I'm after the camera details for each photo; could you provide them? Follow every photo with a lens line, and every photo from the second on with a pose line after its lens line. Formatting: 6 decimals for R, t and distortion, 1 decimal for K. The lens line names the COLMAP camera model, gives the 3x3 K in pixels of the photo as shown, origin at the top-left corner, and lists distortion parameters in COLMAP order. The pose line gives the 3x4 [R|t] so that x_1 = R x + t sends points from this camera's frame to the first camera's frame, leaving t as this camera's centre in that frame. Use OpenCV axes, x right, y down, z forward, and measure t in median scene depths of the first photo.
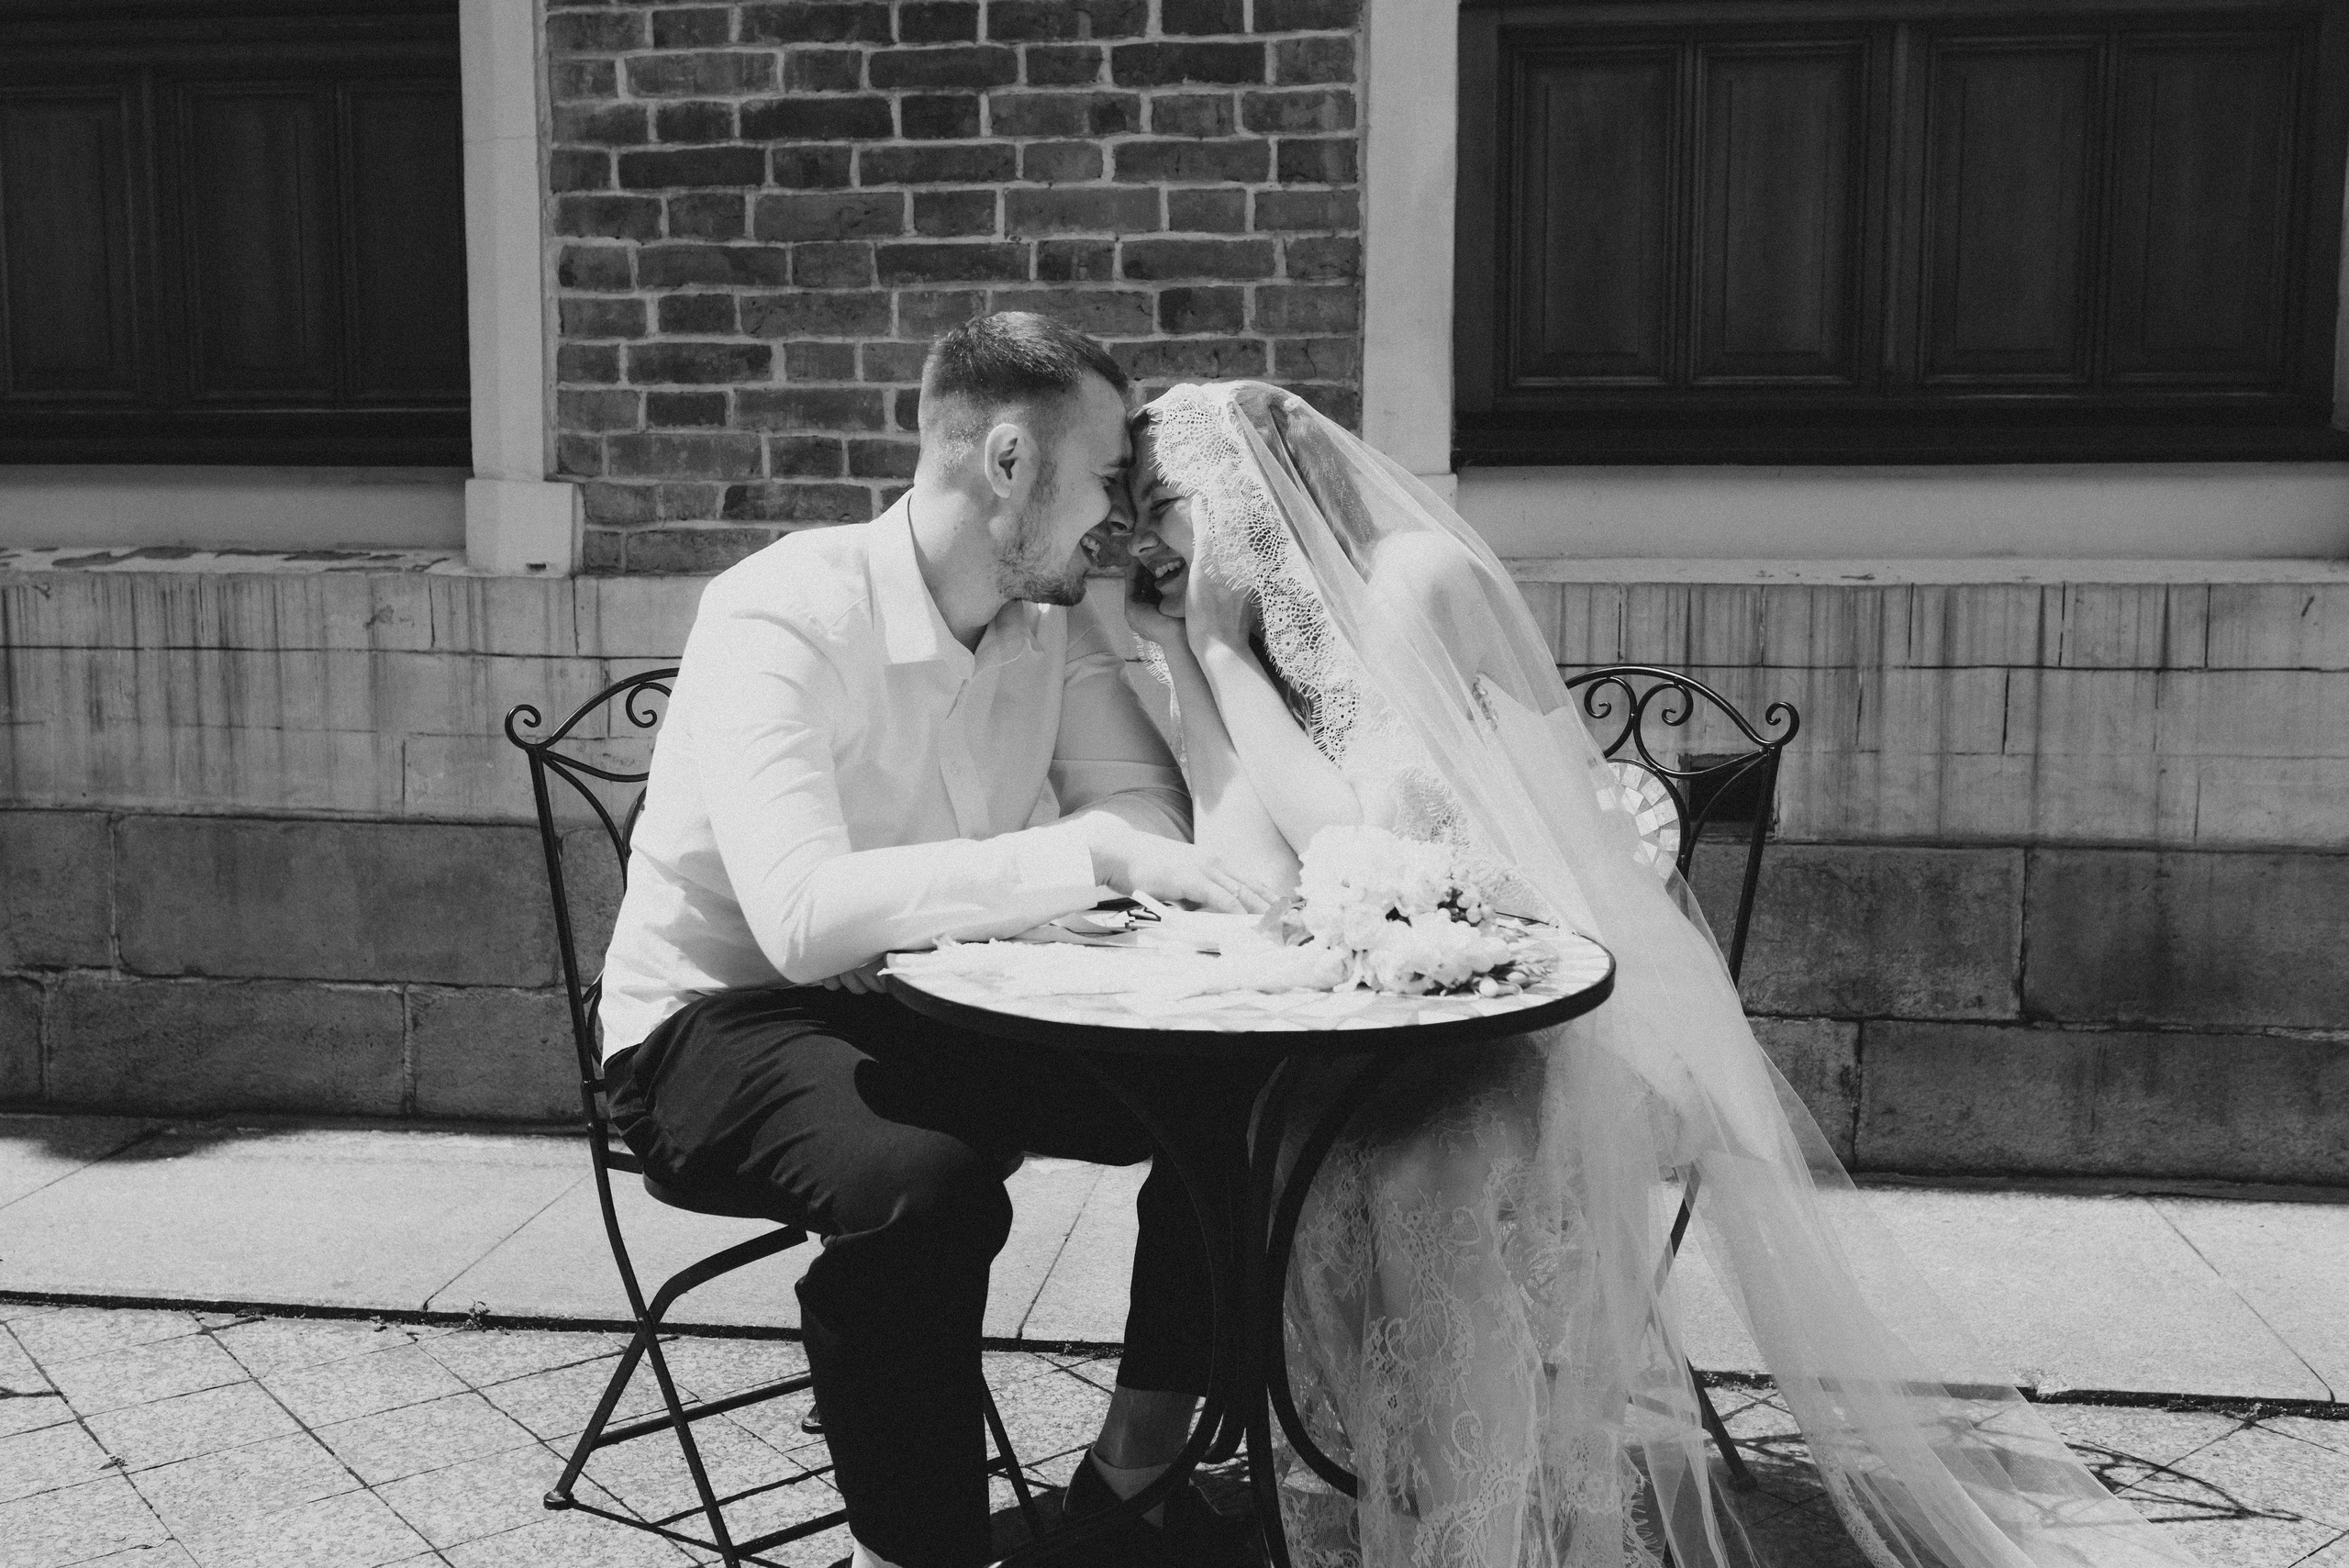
lens RADIAL K [[2279.9, 0, 1174.5], [0, 2279.9, 784.0], [0, 0, 1]] dist [0.000534, -0.005566]
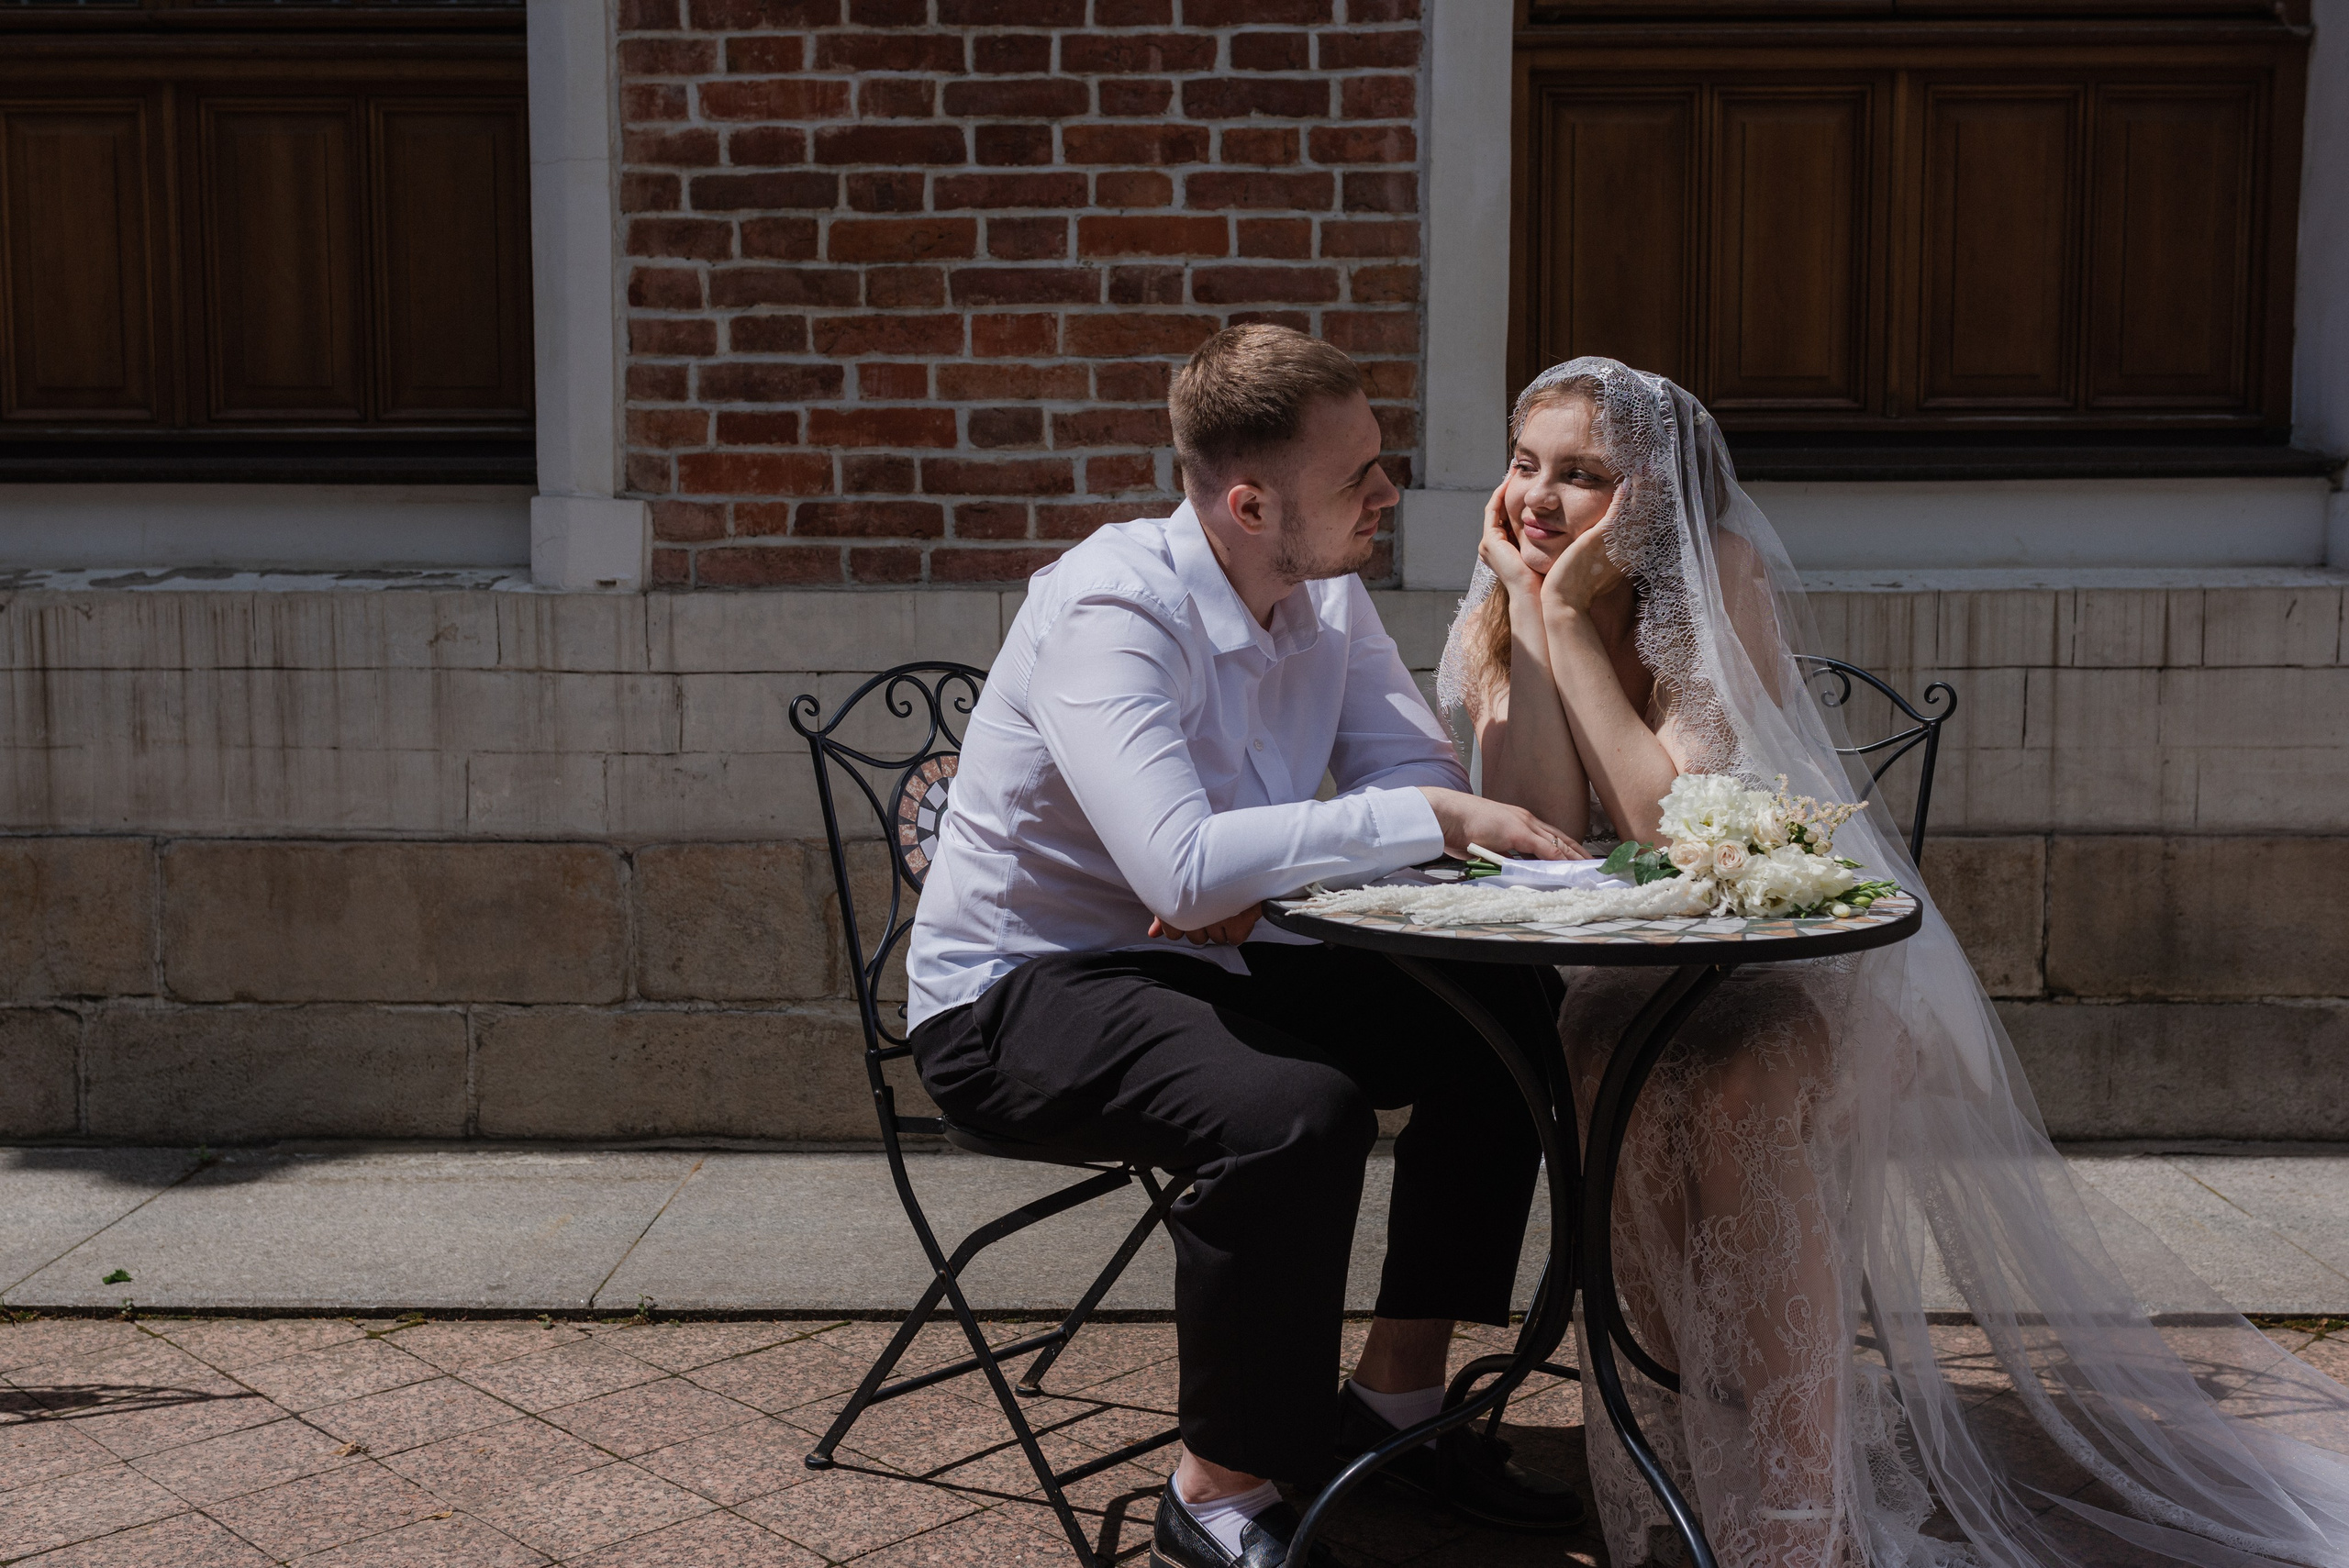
lens RADIAL K [[2390.6, 0, 1174.5], [0, 2390.6, 784.0], [0, 0, 1]] dist [-0.000572, -0.004470]
pose [[0.994051, -0.014131, 0.107994, -0.151208], [0.016743, 0.999588, -0.023326, 0.022631], [-0.107620, 0.024996, 0.993878, -0.074508]]
